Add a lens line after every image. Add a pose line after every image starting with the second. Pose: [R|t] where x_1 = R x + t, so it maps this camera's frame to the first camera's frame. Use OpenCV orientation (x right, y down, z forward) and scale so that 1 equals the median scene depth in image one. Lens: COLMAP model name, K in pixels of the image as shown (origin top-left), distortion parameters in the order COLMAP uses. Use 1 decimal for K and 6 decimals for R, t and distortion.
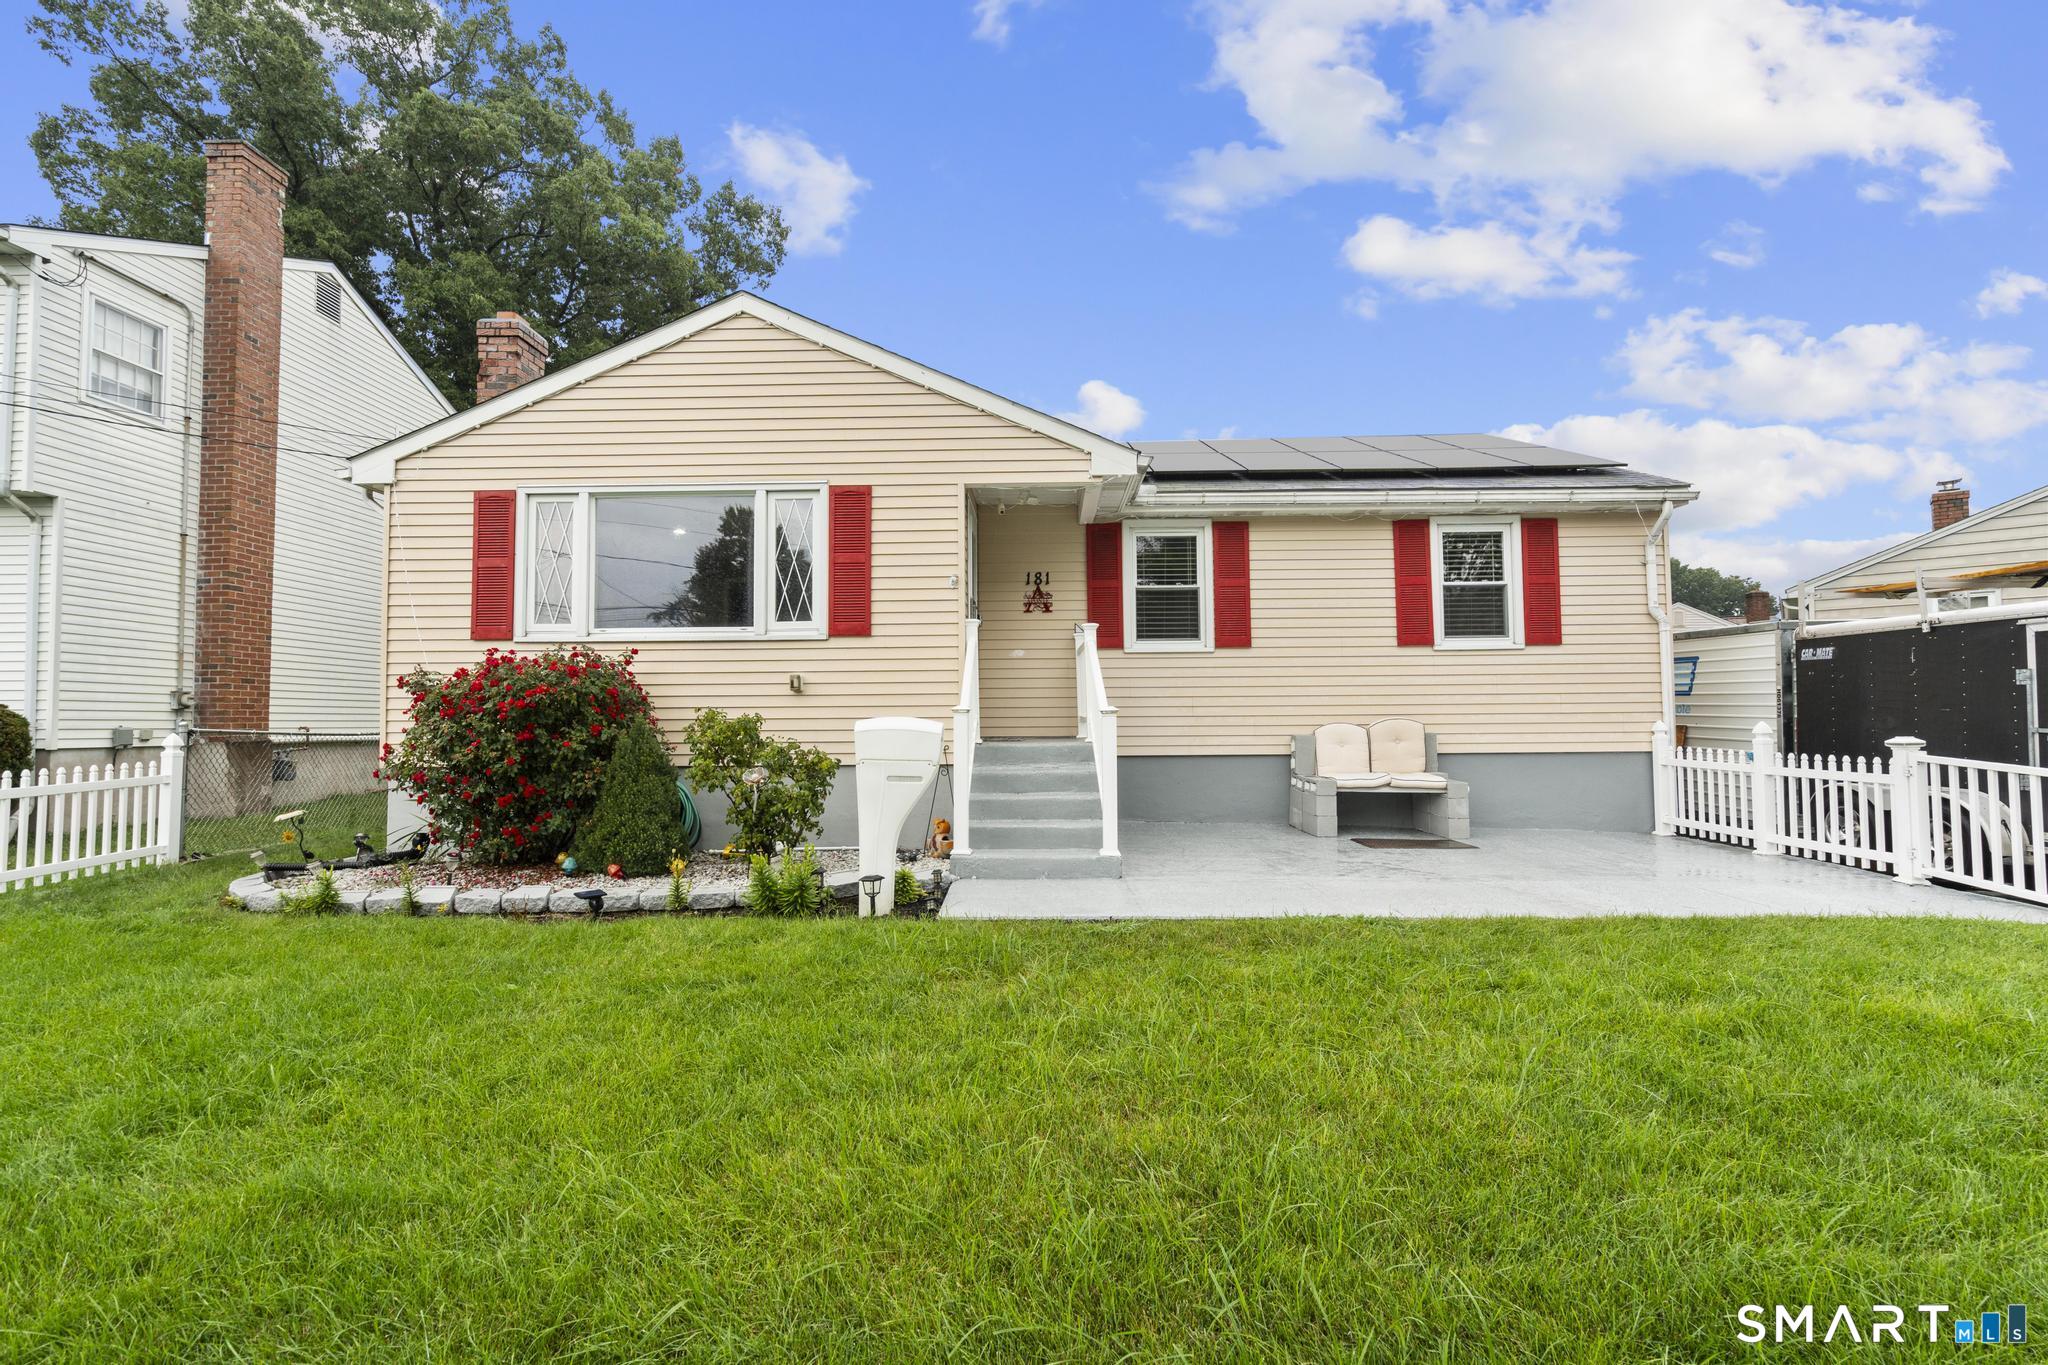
lens RADIAL K [[922.0, 0, 1031.8], [0, 922.0, 688.1], [0, 0, 1]] dist [-0.010020, 0.005874]
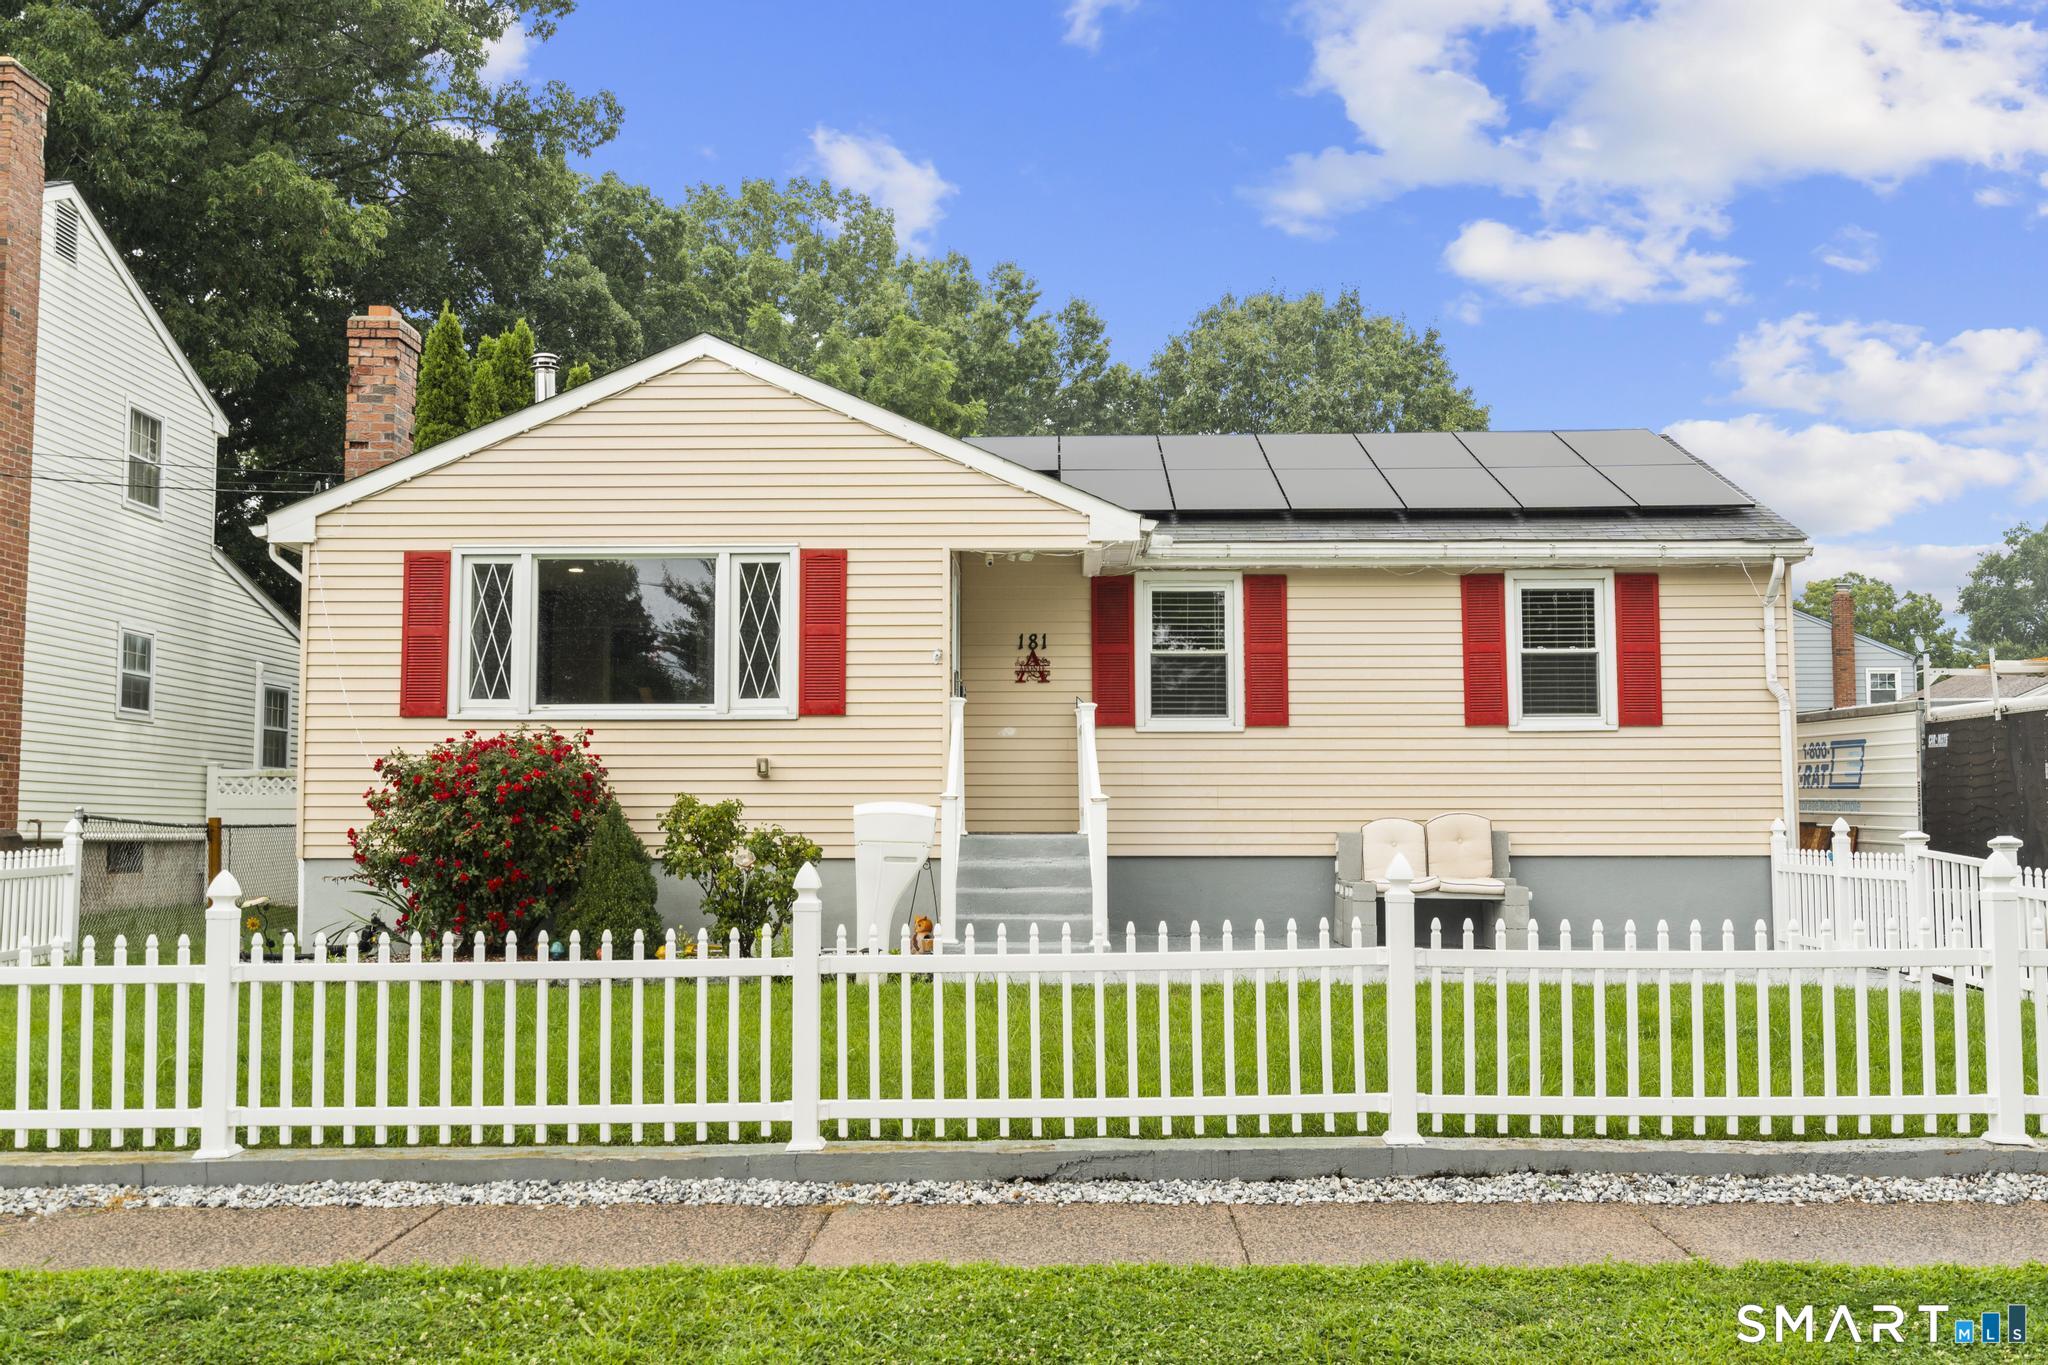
lens RADIAL K [[2121.5, 0, 1024.0], [0, 2121.5, 682.5], [0, 0, 1]] dist [0.024017, 0.014420]
pose [[0.999947, 0.006090, -0.008344, 0.015644], [-0.006418, 0.999183, -0.039890, -0.006122], [0.008095, 0.039941, 0.999169, -0.942670]]
